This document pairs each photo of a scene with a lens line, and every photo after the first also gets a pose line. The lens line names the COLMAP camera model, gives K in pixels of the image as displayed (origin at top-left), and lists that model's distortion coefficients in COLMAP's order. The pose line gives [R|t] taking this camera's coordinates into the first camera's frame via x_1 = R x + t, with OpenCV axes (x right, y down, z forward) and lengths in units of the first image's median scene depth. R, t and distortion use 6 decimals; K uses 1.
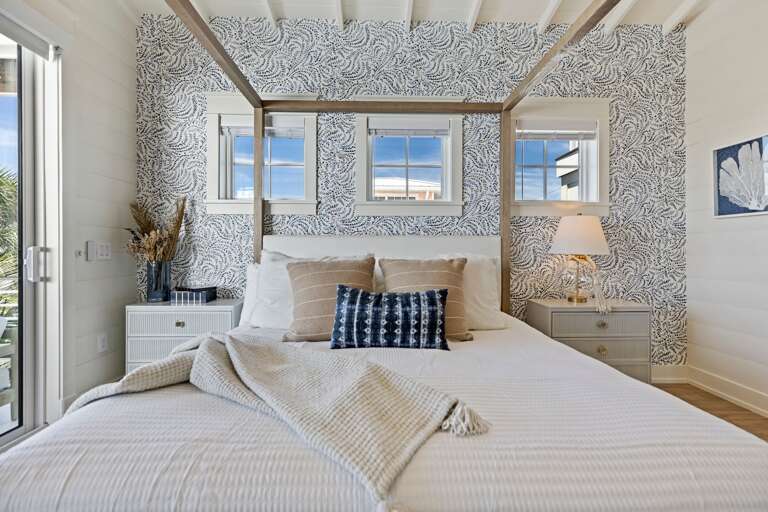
lens RADIAL K [[352.8, 0, 383.5], [0, 352.8, 250.1], [0, 0, 1]] dist [0.002396, 0.000014]
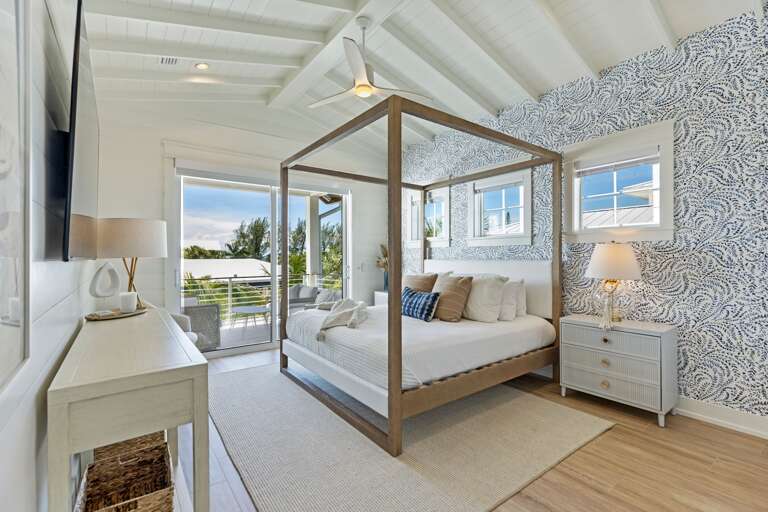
lens RADIAL K [[352.8, 0, 383.7], [0, 352.8, 257.7], [0, 0, 1]] dist [0.002396, 0.000014]
pose [[0.572899, -0.001900, -0.819624, 0.989931], [-0.001303, 0.999994, -0.003229, -0.043859], [0.819625, 0.002918, 0.572893, -0.207172]]
